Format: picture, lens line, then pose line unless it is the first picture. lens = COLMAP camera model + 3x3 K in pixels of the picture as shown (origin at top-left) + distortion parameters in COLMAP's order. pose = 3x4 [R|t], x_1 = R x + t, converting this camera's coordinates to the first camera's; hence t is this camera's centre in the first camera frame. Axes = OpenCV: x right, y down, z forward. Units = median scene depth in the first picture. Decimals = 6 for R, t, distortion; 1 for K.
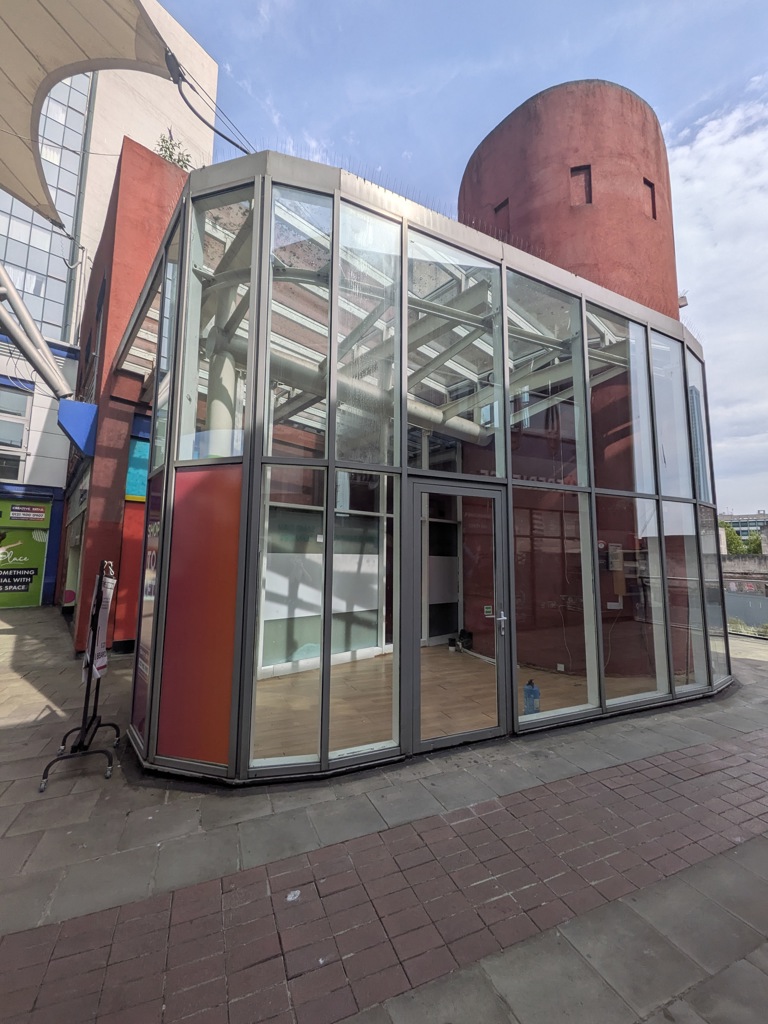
lens RADIAL K [[403.3, 0, 380.1], [0, 403.3, 511.0], [0, 0, 1]] dist [0.010333, -0.002212]
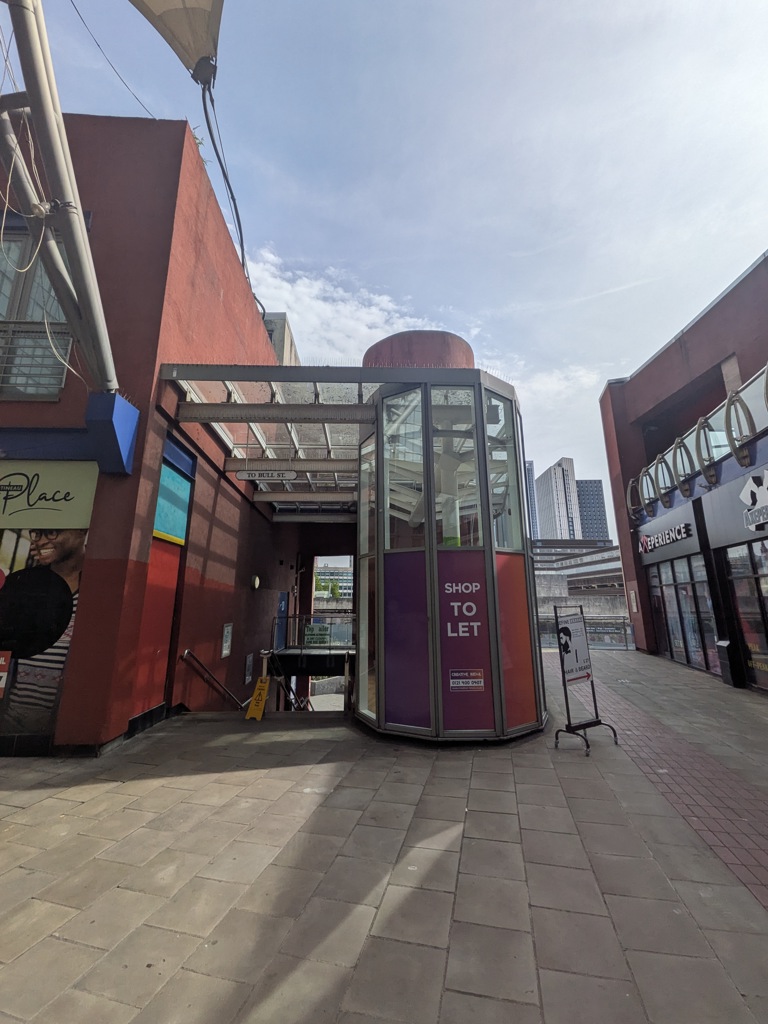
lens RADIAL K [[403.3, 0, 381.4], [0, 403.3, 511.6], [0, 0, 1]] dist [0.010333, -0.002212]
pose [[0.618886, 0.163905, 0.768190, -1.574122], [-0.085742, 0.986239, -0.141352, 0.003099], [-0.780787, 0.021614, 0.624423, 0.247826]]
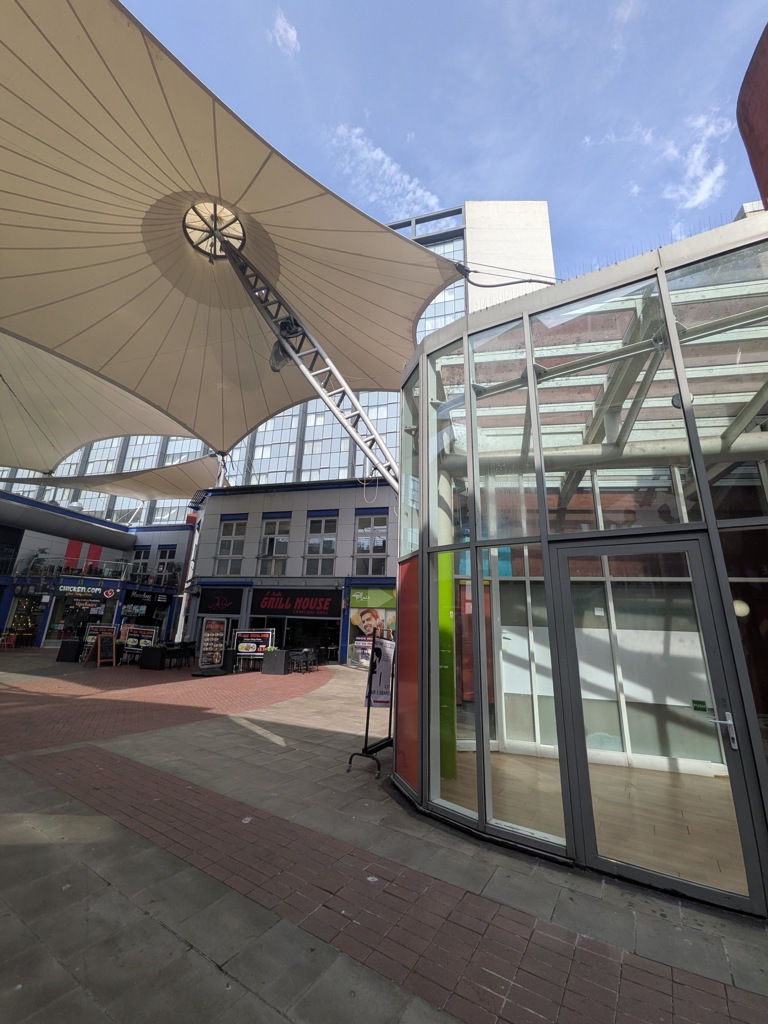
lens RADIAL K [[403.3, 0, 381.2], [0, 403.3, 510.1], [0, 0, 1]] dist [0.010333, -0.002212]
pose [[0.566588, -0.219926, -0.794110, 0.508574], [0.066424, 0.972778, -0.222014, 0.021113], [0.821320, 0.073042, 0.565773, 0.072740]]
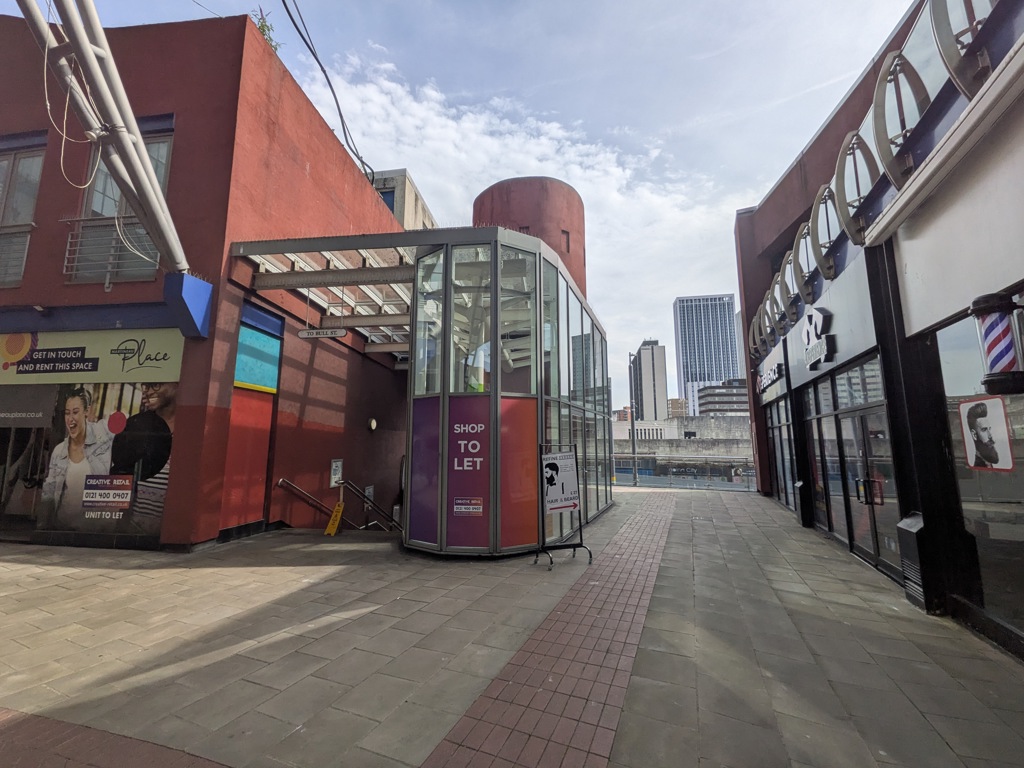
lens RADIAL K [[403.3, 0, 510.3], [0, 403.3, 389.0], [0, 0, 1]] dist [0.010333, -0.002212]
pose [[0.731225, 0.087408, 0.676513, -1.301236], [-0.078825, 0.995940, -0.043478, -0.048549], [-0.677567, -0.021534, 0.735146, -0.291062]]
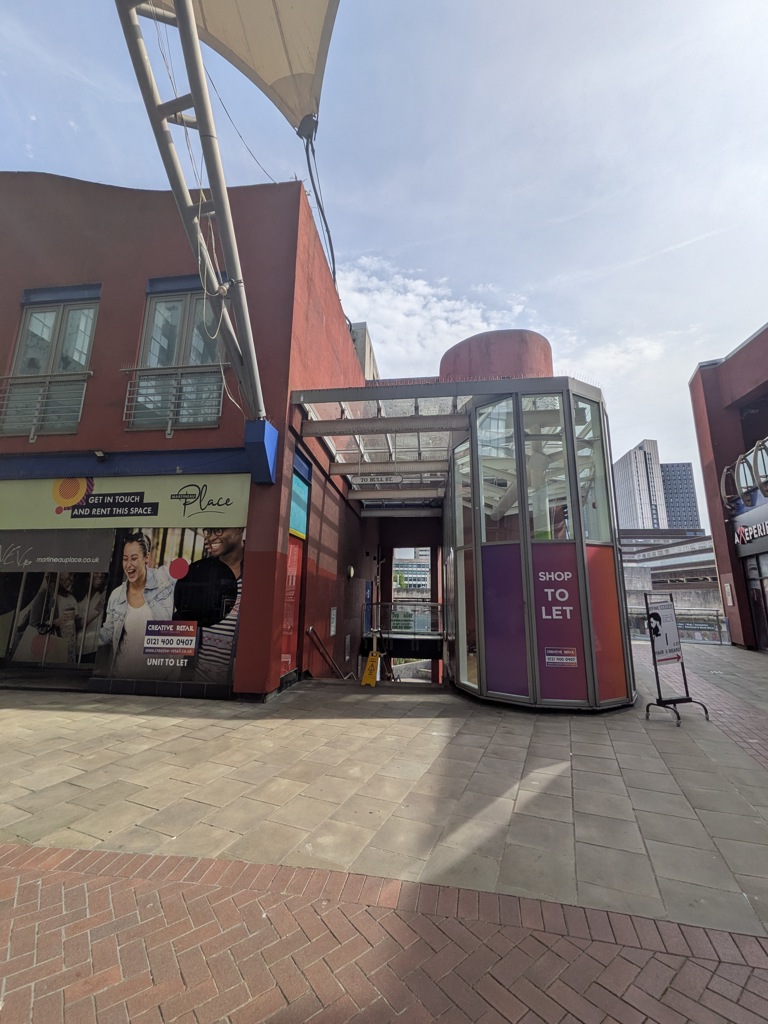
lens RADIAL K [[403.3, 0, 382.7], [0, 403.3, 511.9], [0, 0, 1]] dist [0.010333, -0.002212]
pose [[0.731535, 0.136398, 0.668021, -1.828346], [-0.087361, 0.990460, -0.106567, 0.016808], [-0.676183, 0.019599, 0.736473, 0.201533]]
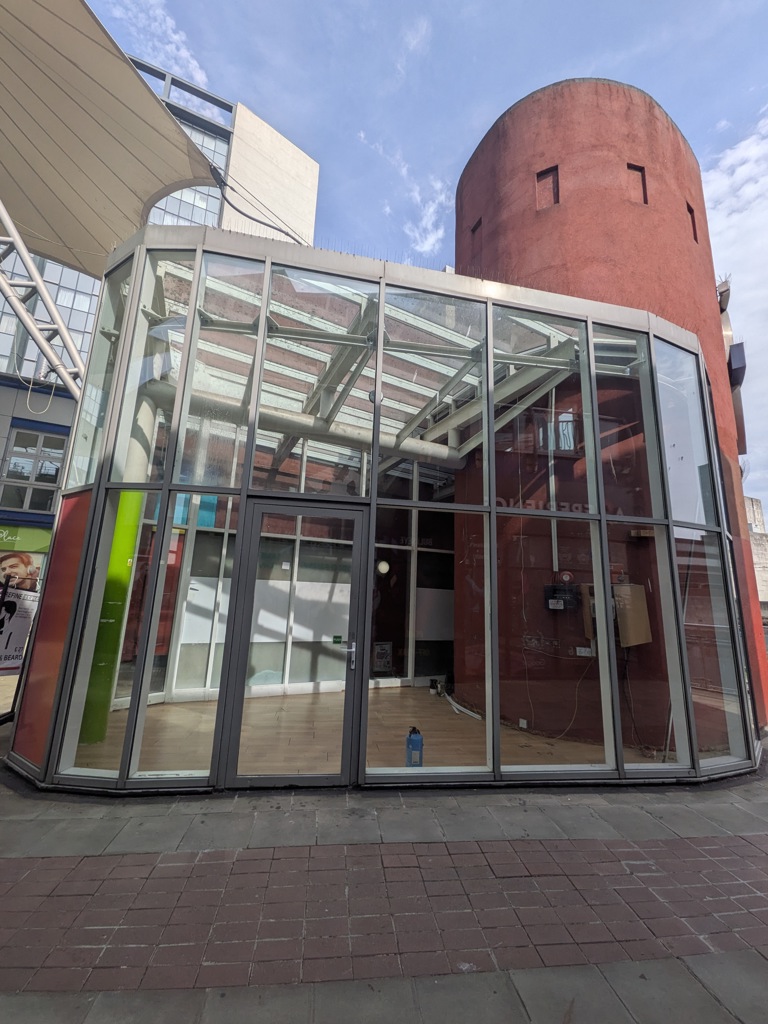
lens RADIAL K [[403.3, 0, 381.2], [0, 403.3, 510.5], [0, 0, 1]] dist [0.010333, -0.002212]
pose [[0.962756, -0.022999, -0.269390, 0.523049], [-0.001097, 0.996035, -0.088955, 0.027041], [0.270368, 0.085937, 0.958914, 0.098045]]
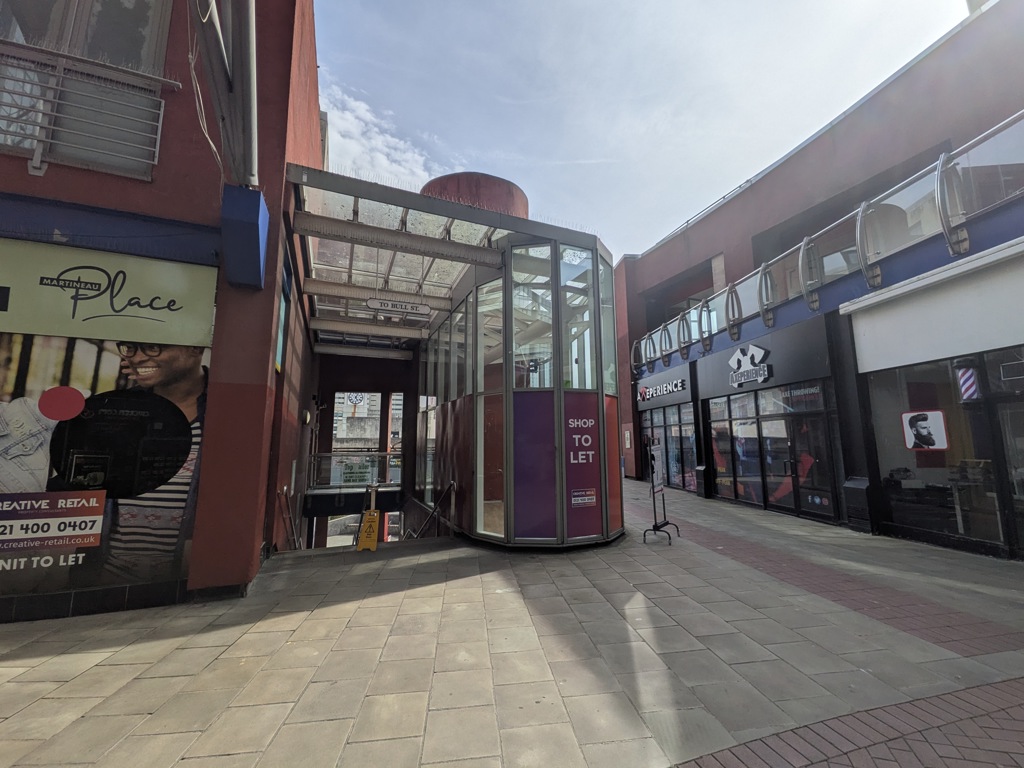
lens RADIAL K [[403.3, 0, 509.3], [0, 403.3, 387.1], [0, 0, 1]] dist [0.010333, -0.002212]
pose [[0.290881, 0.124214, 0.948662, -1.917695], [-0.106461, 0.989581, -0.096929, 0.076649], [-0.950818, -0.072801, 0.301074, 0.640040]]
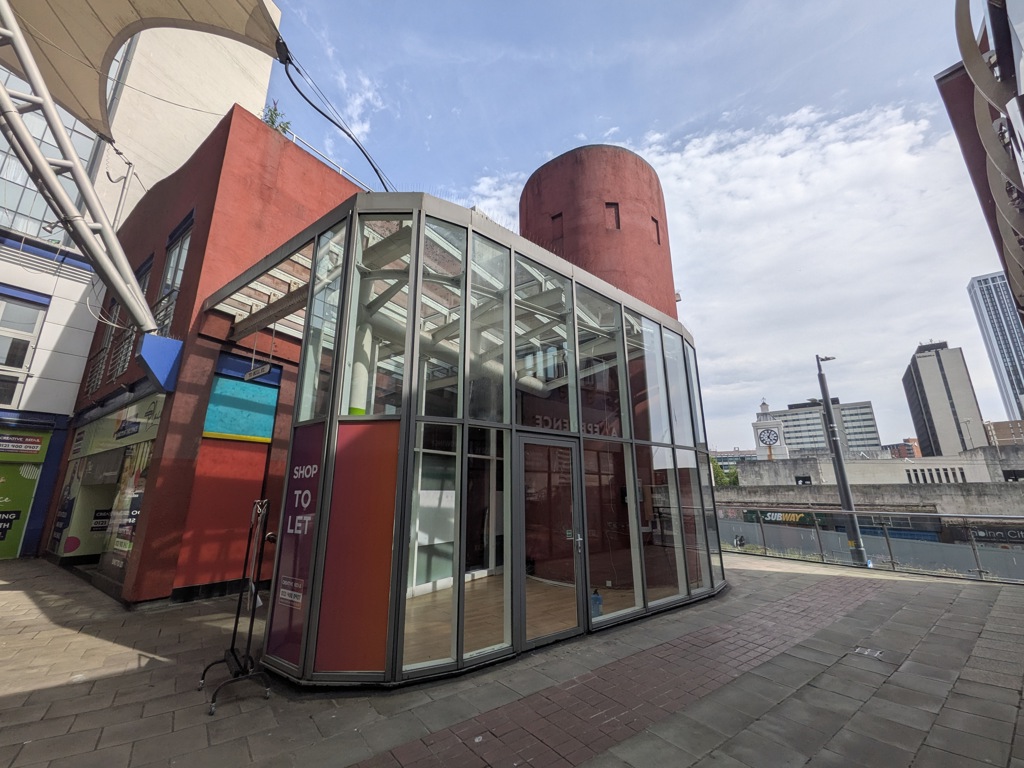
lens RADIAL K [[403.3, 0, 510.1], [0, 403.3, 388.8], [0, 0, 1]] dist [0.010333, -0.002212]
pose [[0.969320, 0.050532, 0.240552, -0.225563], [-0.018247, 0.990733, -0.134592, -0.037654], [-0.245124, 0.126074, 0.961259, -0.244043]]
